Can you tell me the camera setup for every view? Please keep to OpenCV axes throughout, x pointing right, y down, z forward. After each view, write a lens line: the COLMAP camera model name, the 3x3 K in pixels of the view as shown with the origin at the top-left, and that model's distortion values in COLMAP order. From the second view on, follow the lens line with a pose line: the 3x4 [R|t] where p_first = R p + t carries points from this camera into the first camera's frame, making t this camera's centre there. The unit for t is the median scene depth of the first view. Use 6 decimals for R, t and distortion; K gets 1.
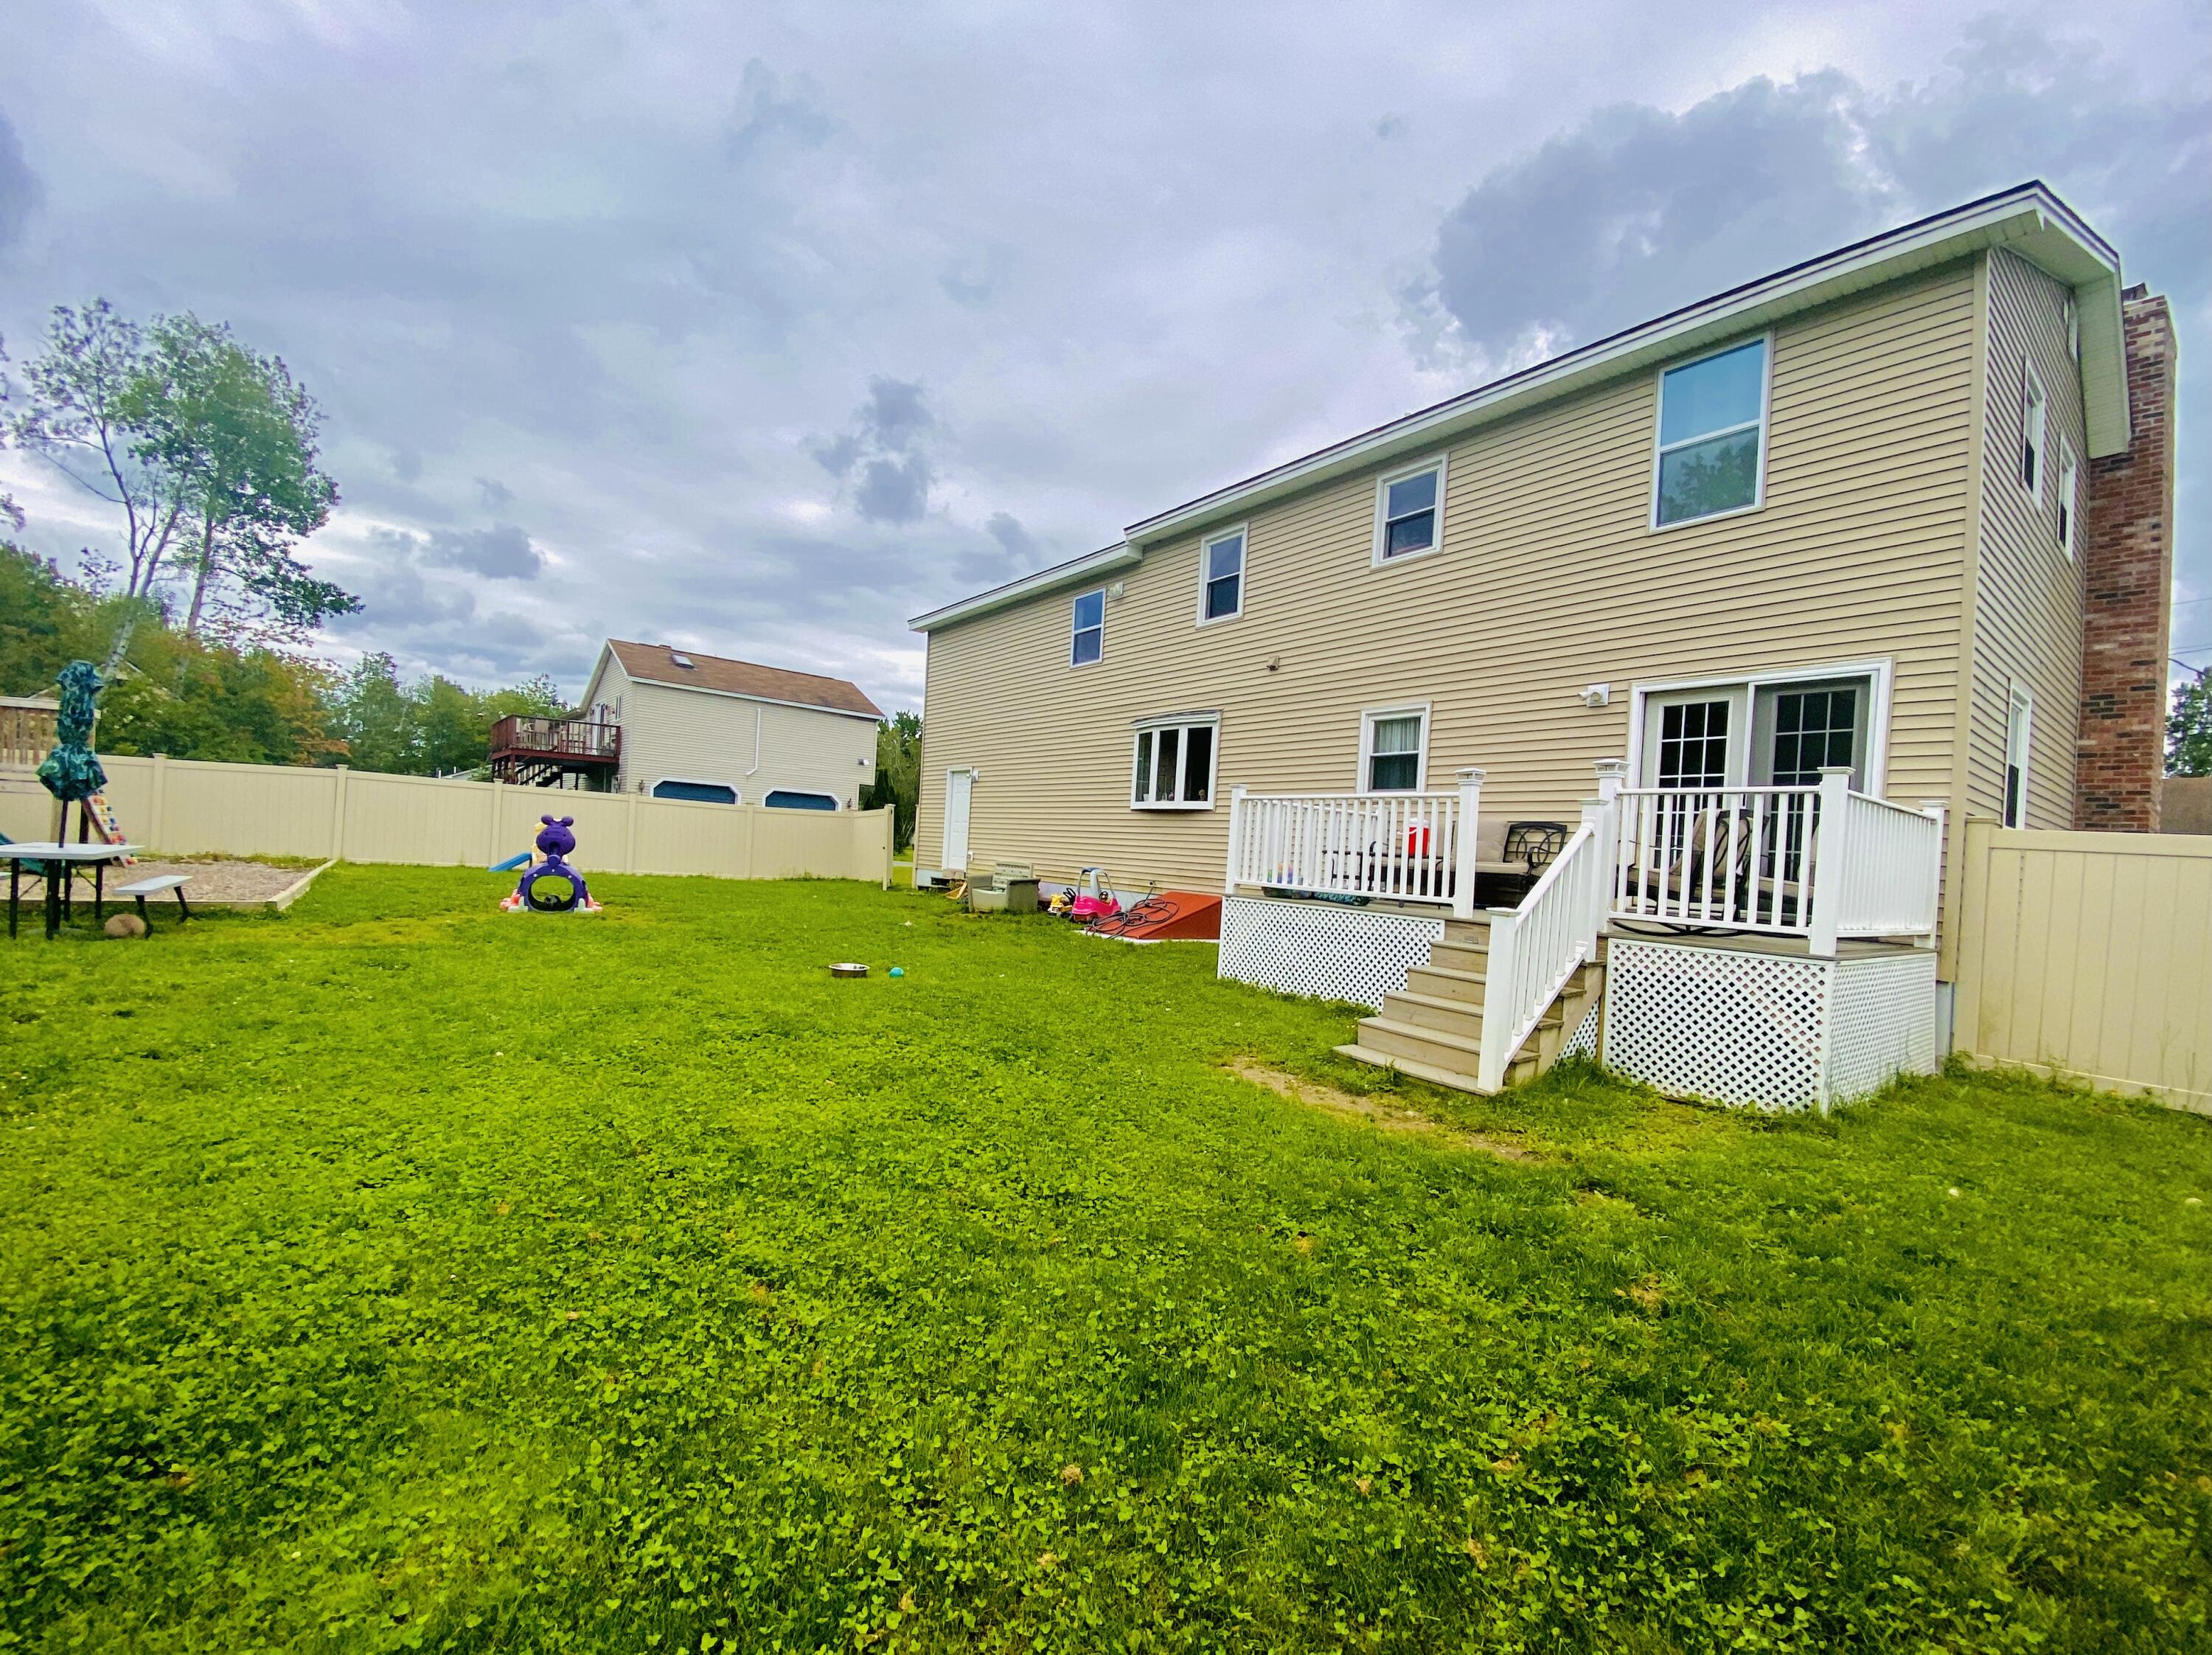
lens RADIAL K [[945.8, 0, 1106.0], [0, 945.8, 827.5], [0, 0, 1]] dist [0.027656, -0.000263]
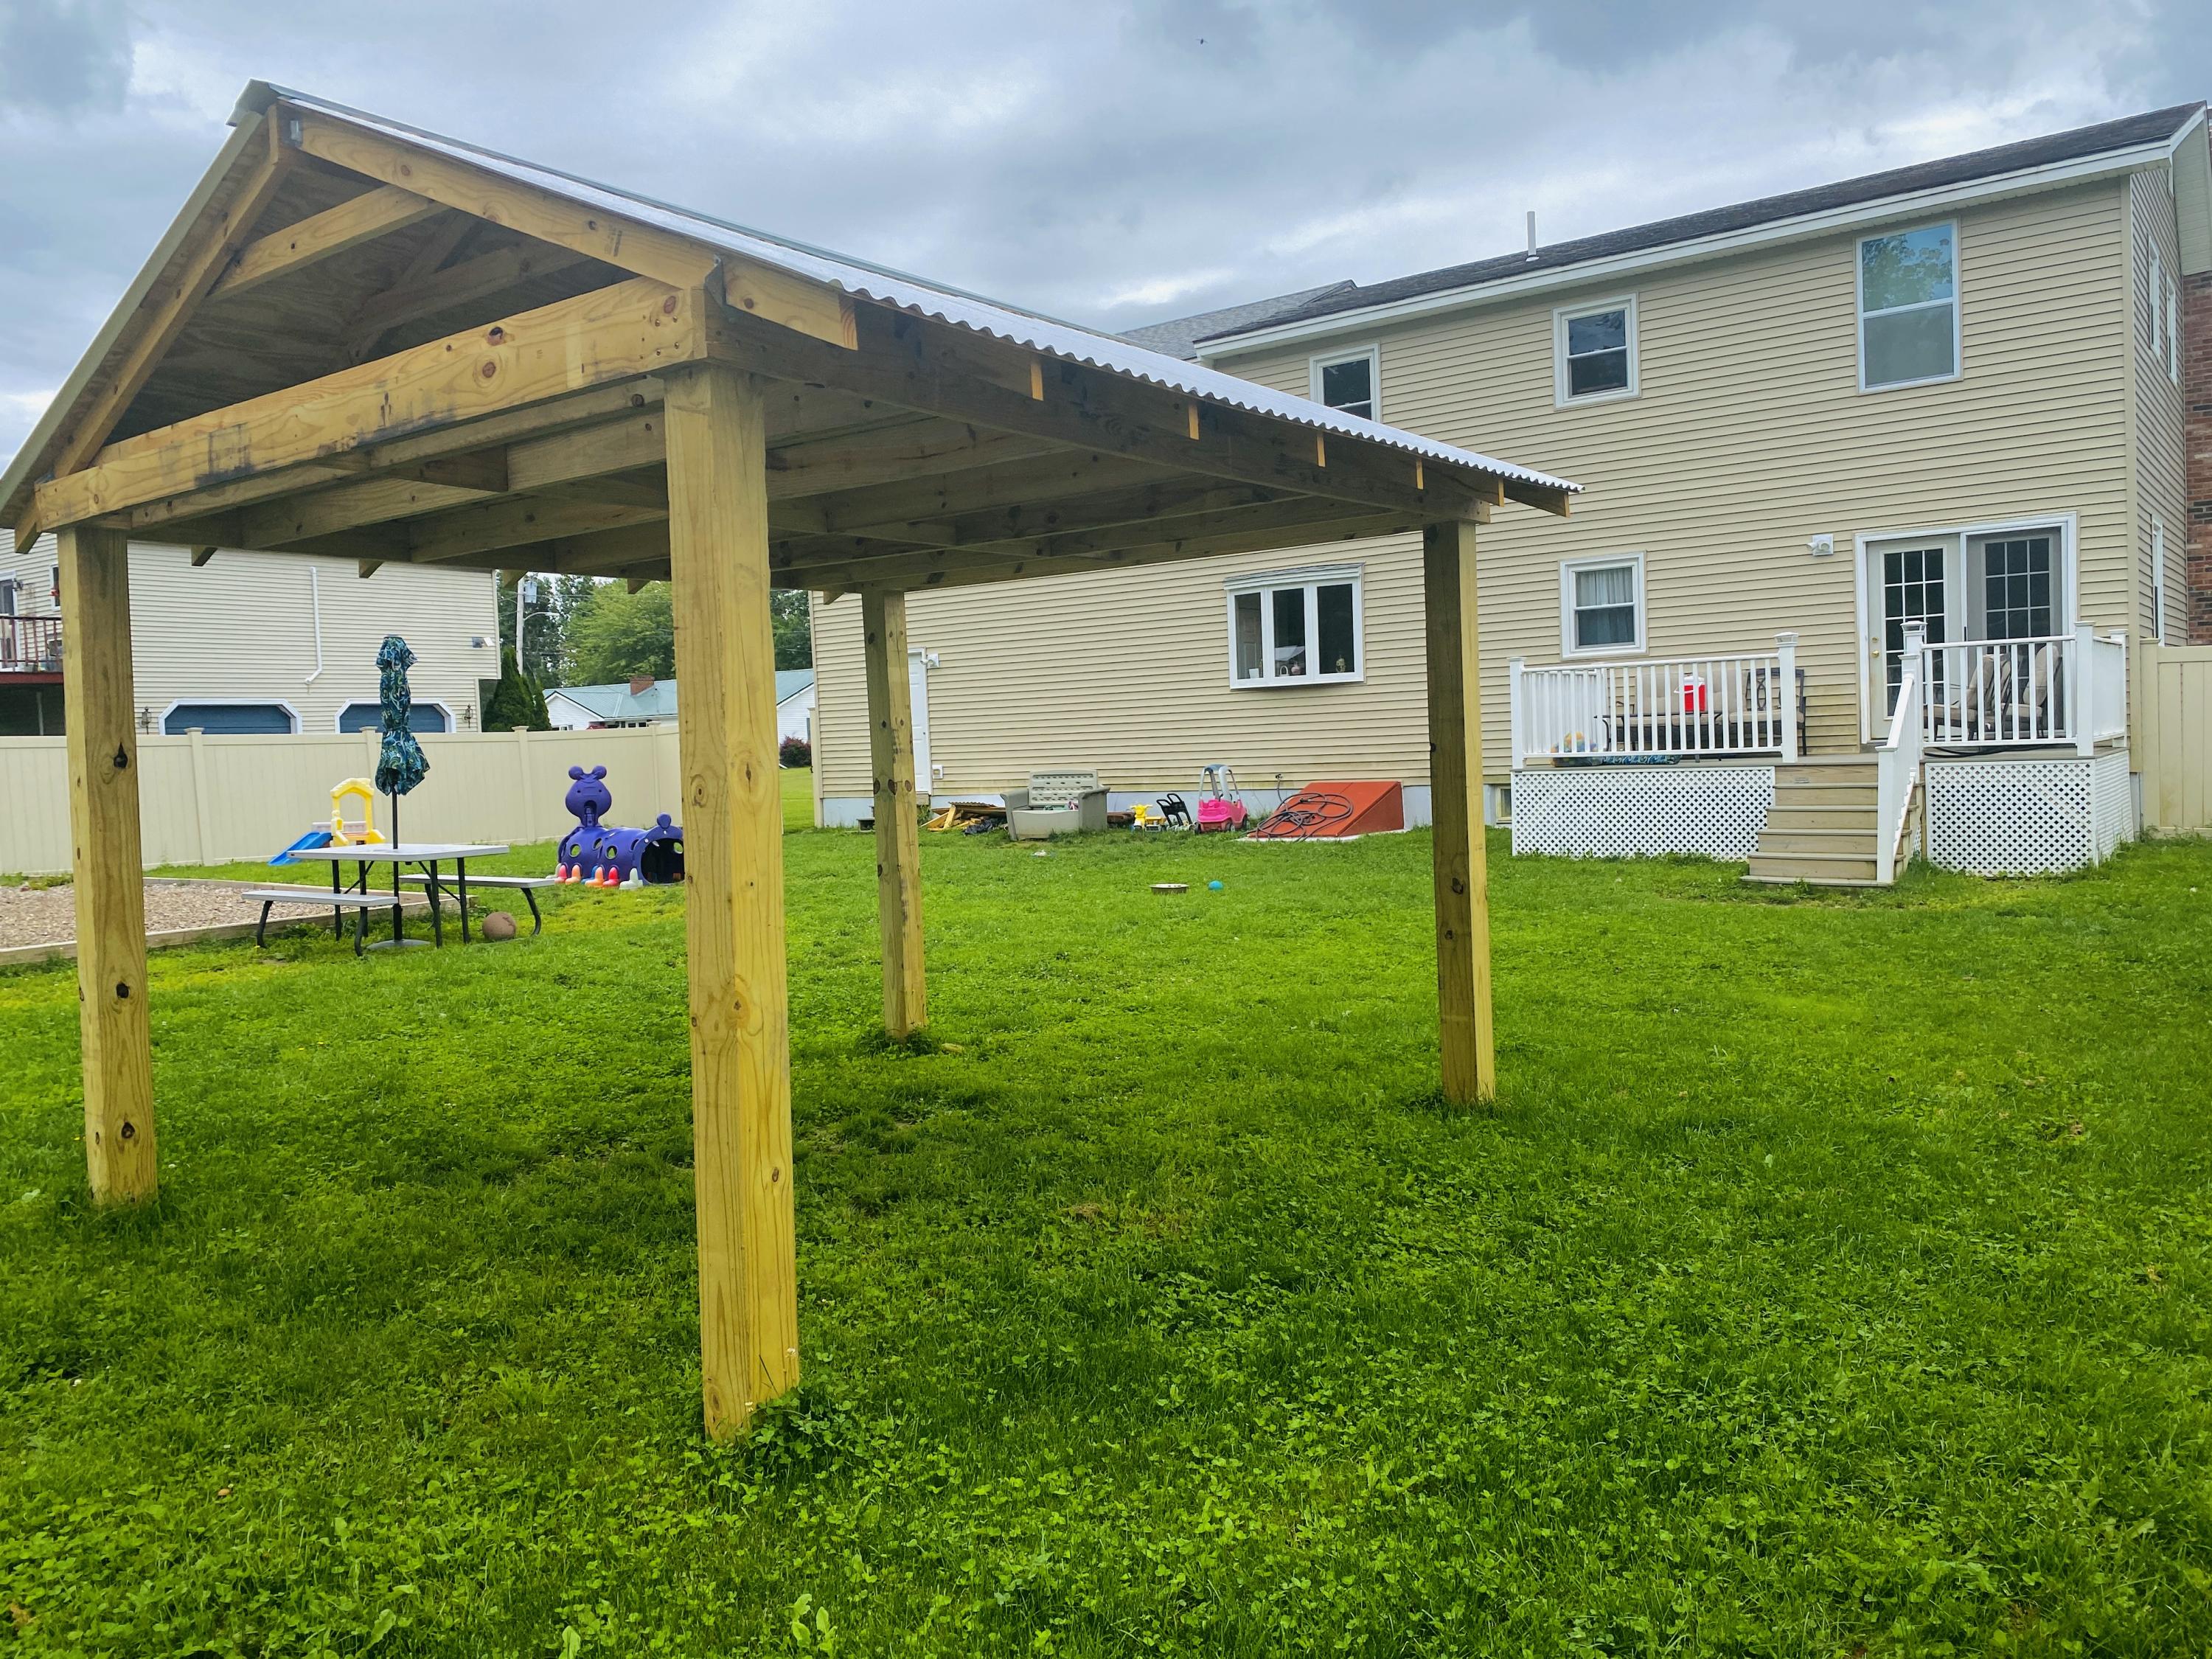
lens RADIAL K [[1701.9, 0, 1107.6], [0, 1701.9, 750.1], [0, 0, 1]] dist [-0.036884, 0.174108]
pose [[0.962373, -0.099466, 0.252872, -0.785800], [0.091206, 0.994850, 0.044211, -0.072371], [-0.255968, -0.019484, 0.966489, -0.654153]]
